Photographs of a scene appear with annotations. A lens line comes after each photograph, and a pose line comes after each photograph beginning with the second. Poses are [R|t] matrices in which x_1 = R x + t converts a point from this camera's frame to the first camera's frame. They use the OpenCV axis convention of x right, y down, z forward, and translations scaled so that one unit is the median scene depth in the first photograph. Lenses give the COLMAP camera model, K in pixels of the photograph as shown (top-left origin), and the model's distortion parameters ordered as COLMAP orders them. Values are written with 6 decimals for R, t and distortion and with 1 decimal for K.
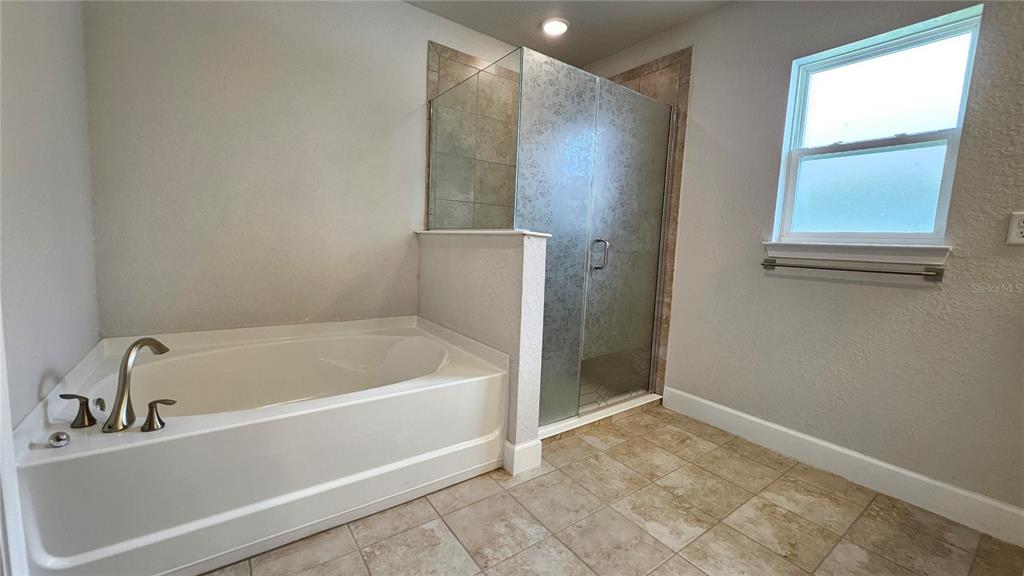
lens RADIAL K [[401.6, 0, 507.9], [0, 401.6, 282.5], [0, 0, 1]] dist [0.007287, -0.004702]
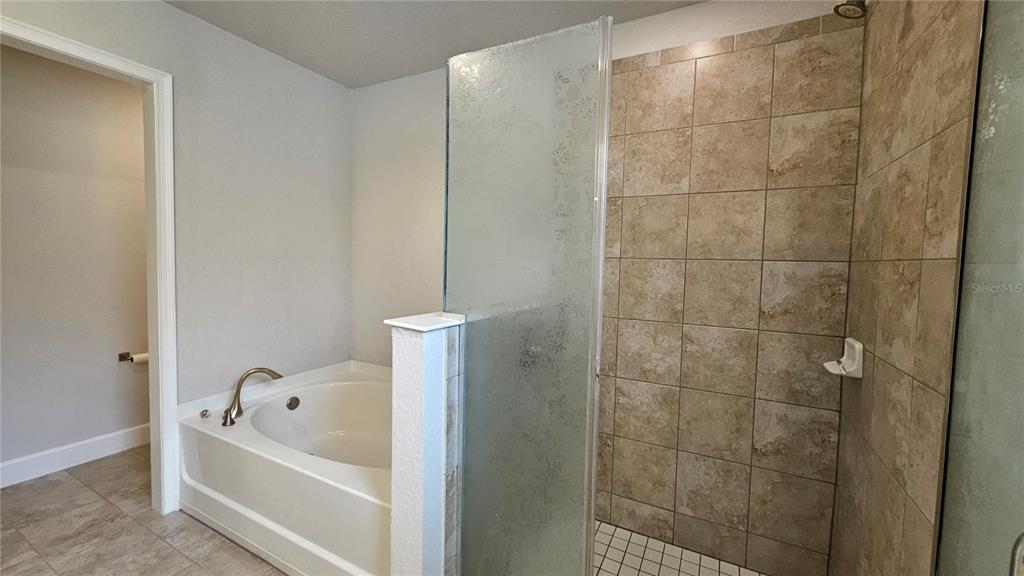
lens RADIAL K [[401.6, 0, 512.3], [0, 401.6, 283.8], [0, 0, 1]] dist [0.007287, -0.004702]
pose [[0.434169, 0.015777, -0.900694, 0.469464], [-0.093004, 0.995289, -0.027398, -0.118241], [0.896018, 0.095664, 0.433590, 0.534080]]
